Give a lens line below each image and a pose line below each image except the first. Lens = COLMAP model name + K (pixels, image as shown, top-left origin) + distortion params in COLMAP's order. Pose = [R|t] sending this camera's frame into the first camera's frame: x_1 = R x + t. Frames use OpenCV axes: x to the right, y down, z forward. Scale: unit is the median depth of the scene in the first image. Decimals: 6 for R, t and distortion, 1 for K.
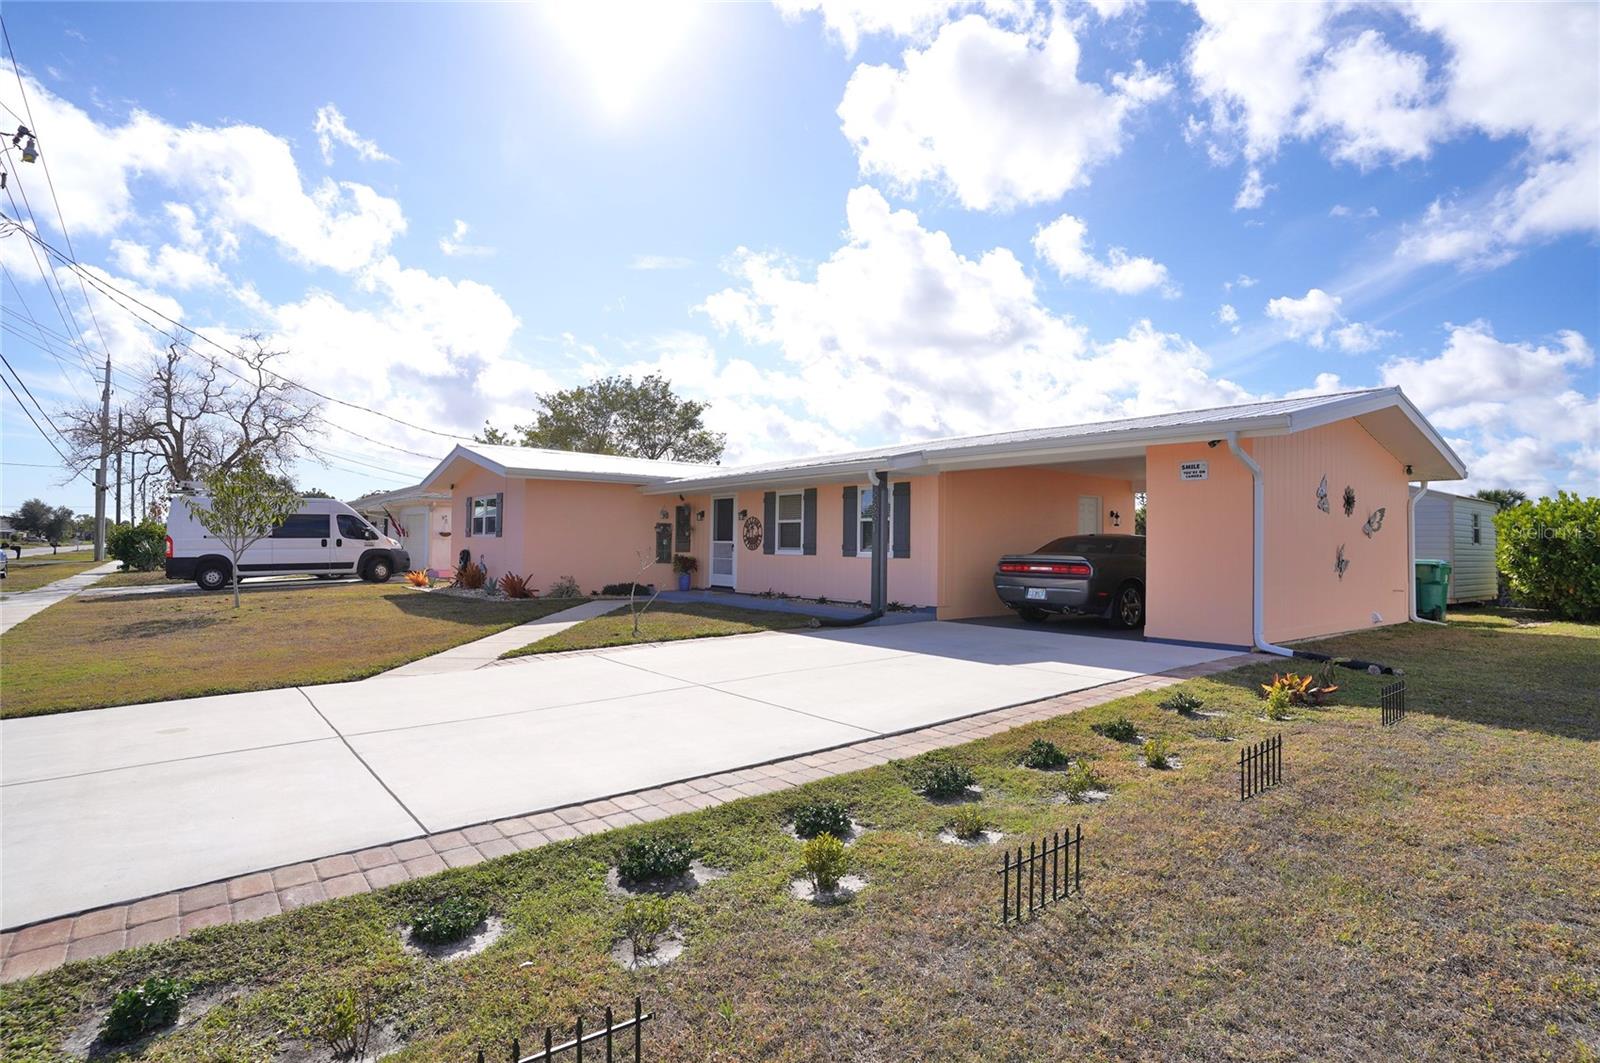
lens RADIAL K [[826.8, 0, 802.3], [0, 826.8, 531.3], [0, 0, 1]] dist [-0.045772, 0.017794]
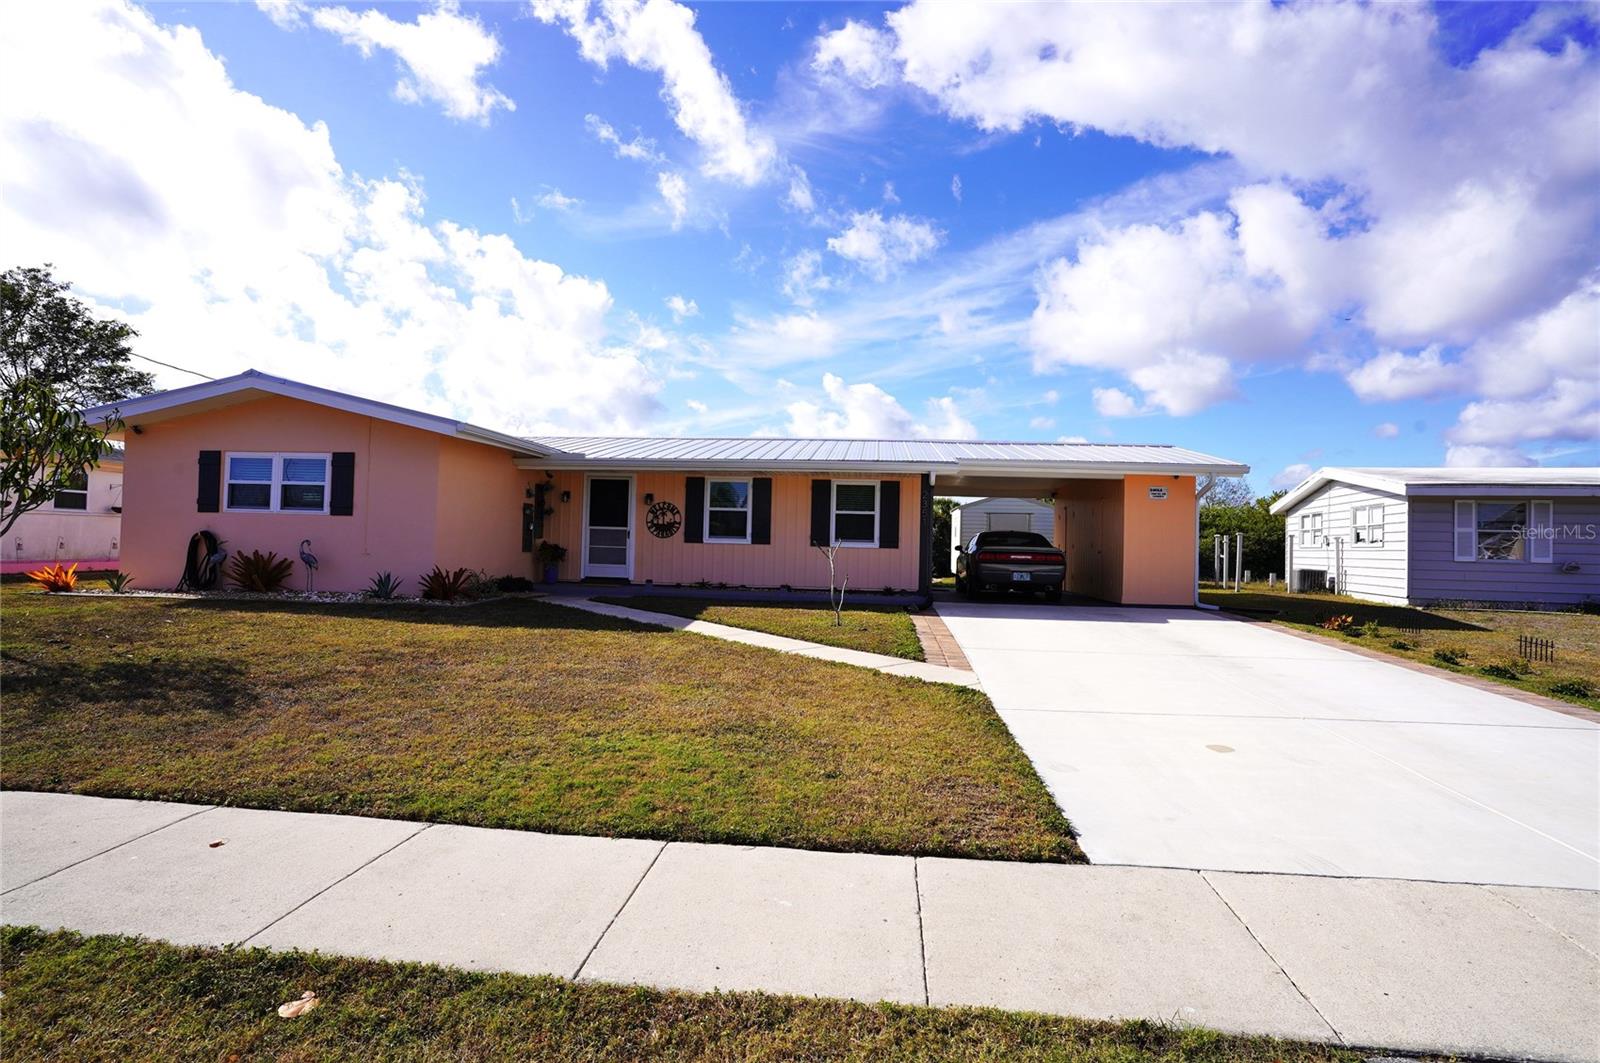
lens RADIAL K [[826.8, 0, 803.9], [0, 826.8, 525.8], [0, 0, 1]] dist [-0.045772, 0.017794]
pose [[0.686958, 0.018854, 0.726452, -0.679732], [-0.030299, 0.999537, 0.002711, 0.001726], [-0.726065, -0.023873, 0.687212, 0.266423]]
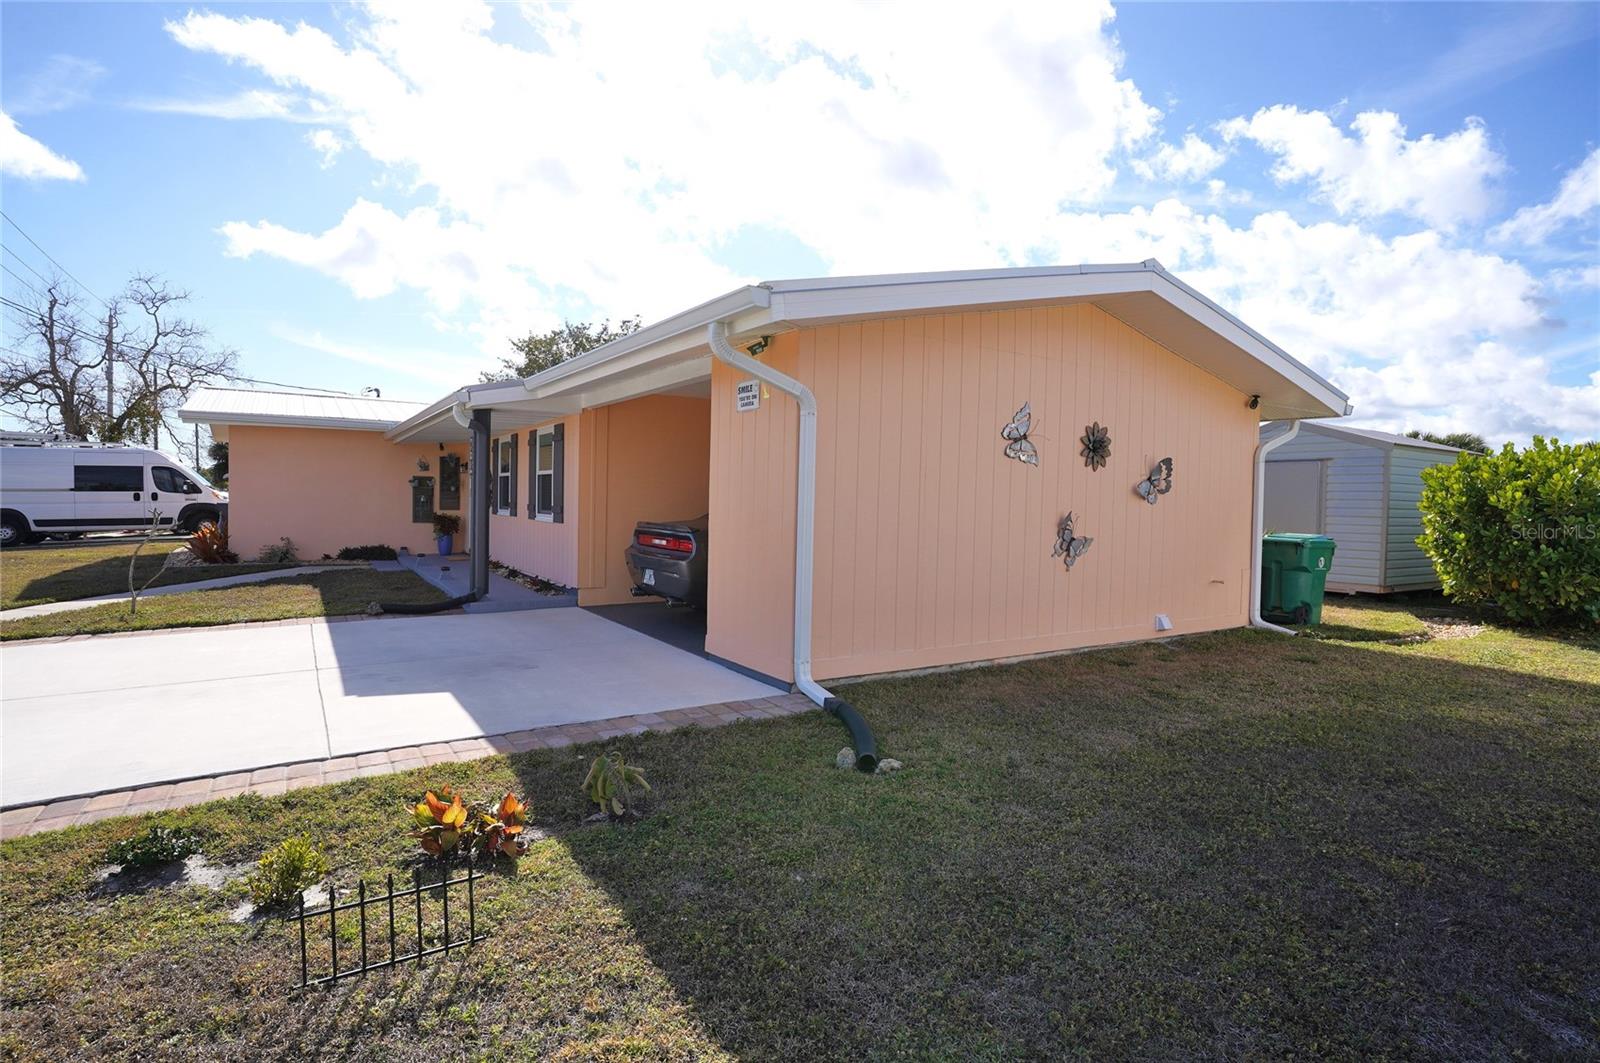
lens RADIAL K [[826.8, 0, 795.5], [0, 826.8, 521.9], [0, 0, 1]] dist [-0.045772, 0.017794]
pose [[0.993935, 0.010816, -0.109438, 0.364453], [-0.005948, 0.998982, 0.044715, -0.003435], [0.109810, -0.043793, 0.992987, 0.231010]]
